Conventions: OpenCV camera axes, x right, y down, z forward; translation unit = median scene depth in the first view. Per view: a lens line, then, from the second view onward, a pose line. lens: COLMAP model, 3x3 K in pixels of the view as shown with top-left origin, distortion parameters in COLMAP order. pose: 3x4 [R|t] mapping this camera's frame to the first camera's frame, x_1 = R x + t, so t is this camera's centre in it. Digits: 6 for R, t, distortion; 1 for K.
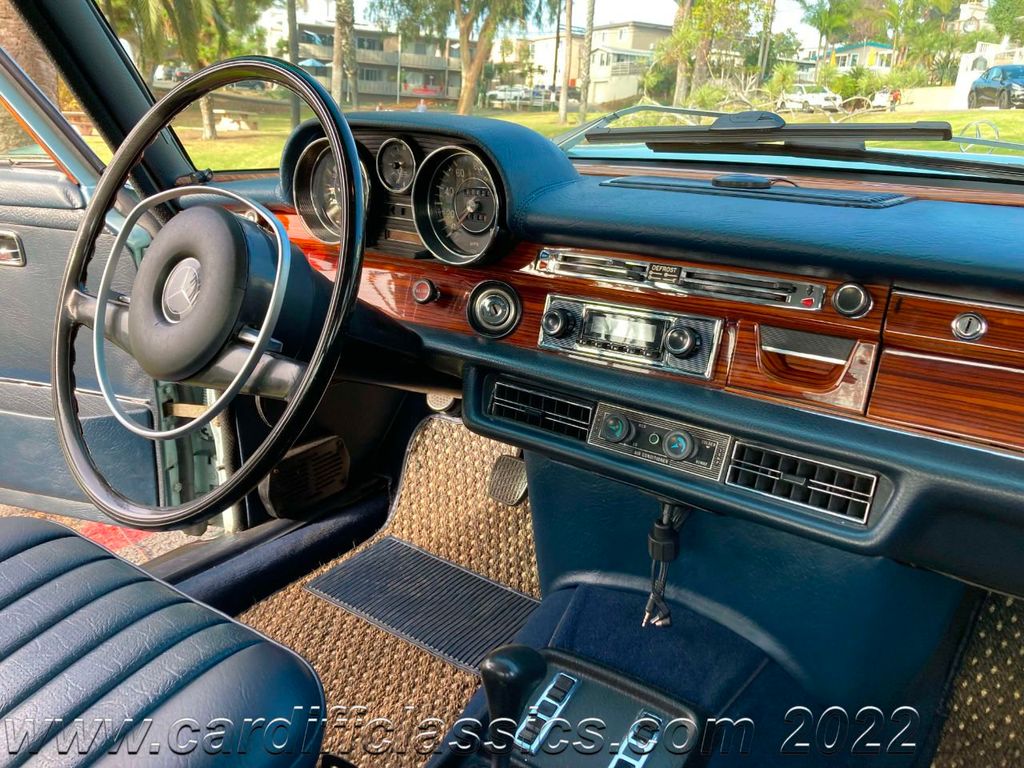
lens RADIAL K [[844.1, 0, 524.6], [0, 844.1, 373.5], [0, 0, 1]] dist [0.024958, -0.028630]
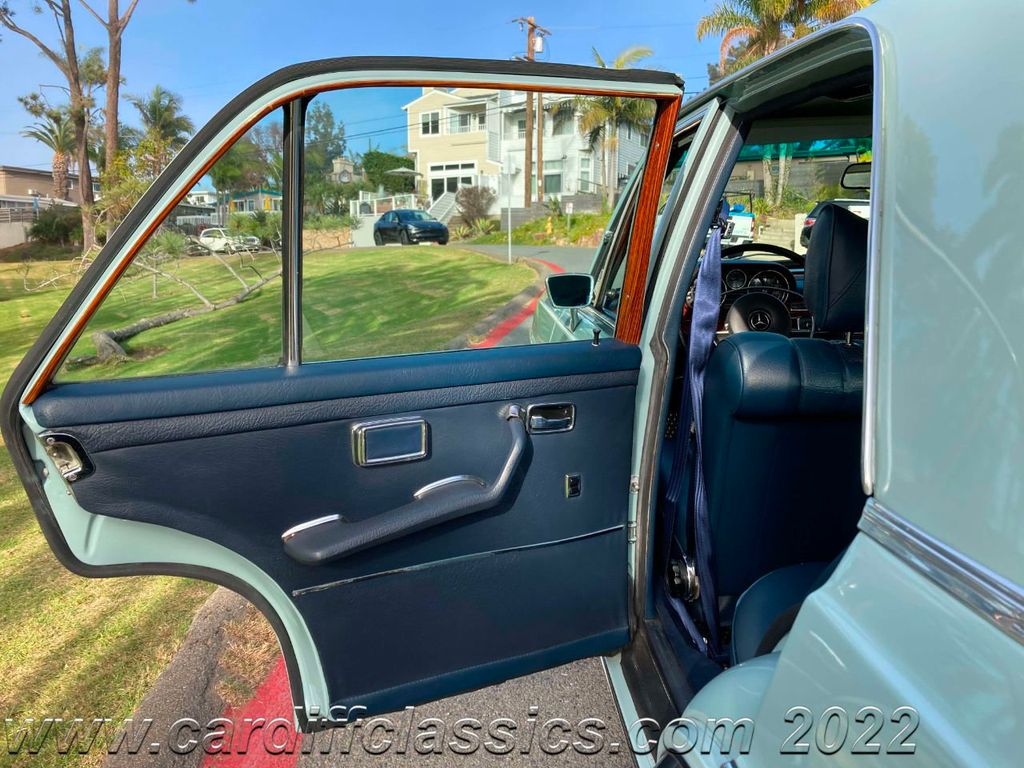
lens RADIAL K [[844.1, 0, 518.3], [0, 844.1, 376.6], [0, 0, 1]] dist [0.024958, -0.028630]
pose [[0.780269, -0.130773, 0.611620, -1.547493], [0.222633, 0.971919, -0.076212, 0.065031], [-0.584479, 0.195633, 0.787472, -0.399878]]
